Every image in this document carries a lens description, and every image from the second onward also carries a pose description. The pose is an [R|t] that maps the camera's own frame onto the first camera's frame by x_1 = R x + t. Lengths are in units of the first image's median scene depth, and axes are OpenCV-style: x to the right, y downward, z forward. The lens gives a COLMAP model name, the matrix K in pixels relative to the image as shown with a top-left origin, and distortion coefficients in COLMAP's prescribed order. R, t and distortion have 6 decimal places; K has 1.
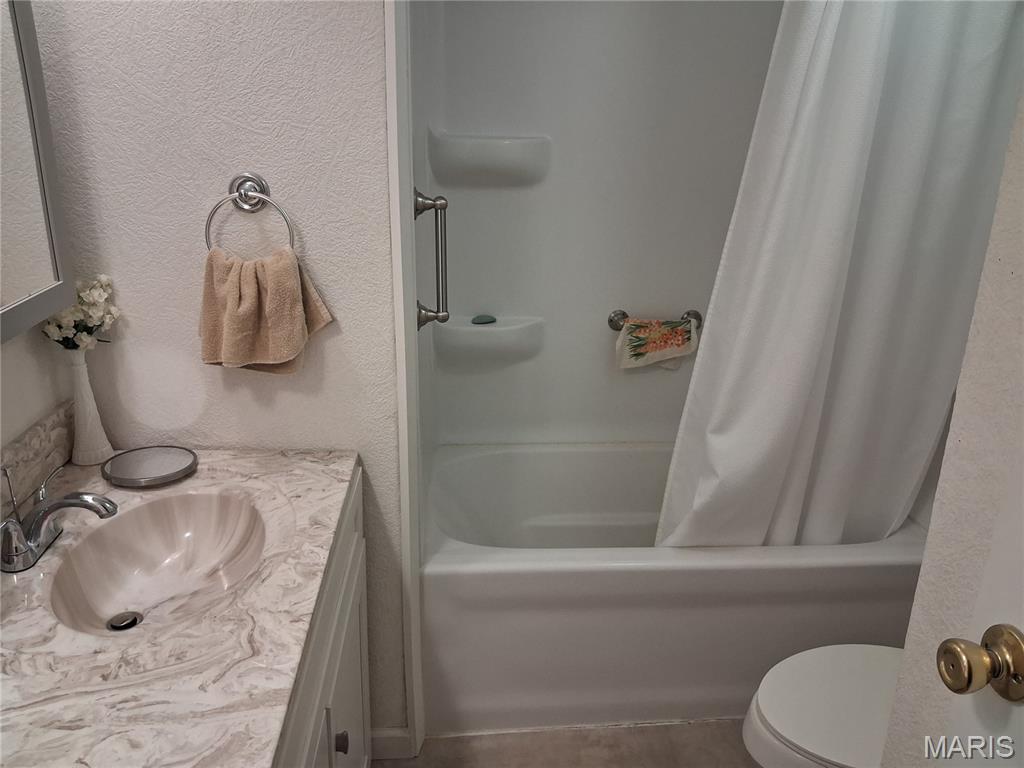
lens RADIAL K [[788.2, 0, 512.0], [0, 788.2, 384.0], [0, 0, 1]] dist [-0.007558, -0.027203]
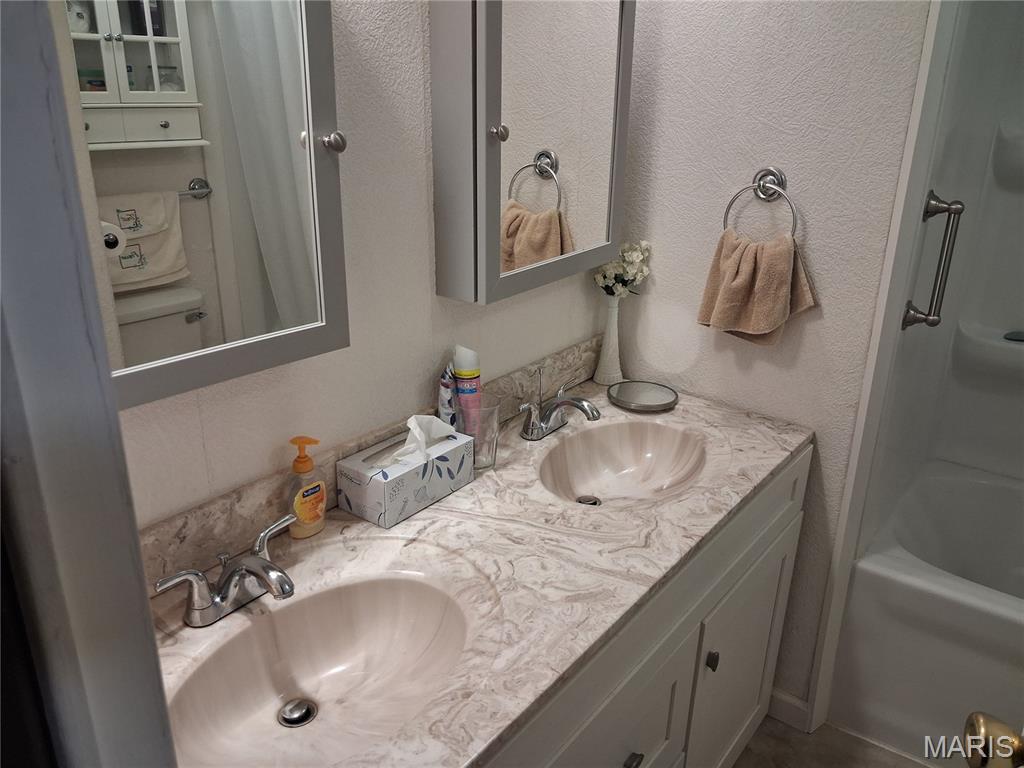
lens RADIAL K [[816.7, 0, 512.0], [0, 816.7, 384.0], [0, 0, 1]] dist [-0.003921, -0.140931]
pose [[0.712108, 0.216051, -0.668000, 0.262803], [-0.207234, 0.973762, 0.094025, 0.006206], [0.670787, 0.071476, 0.738198, -0.106416]]
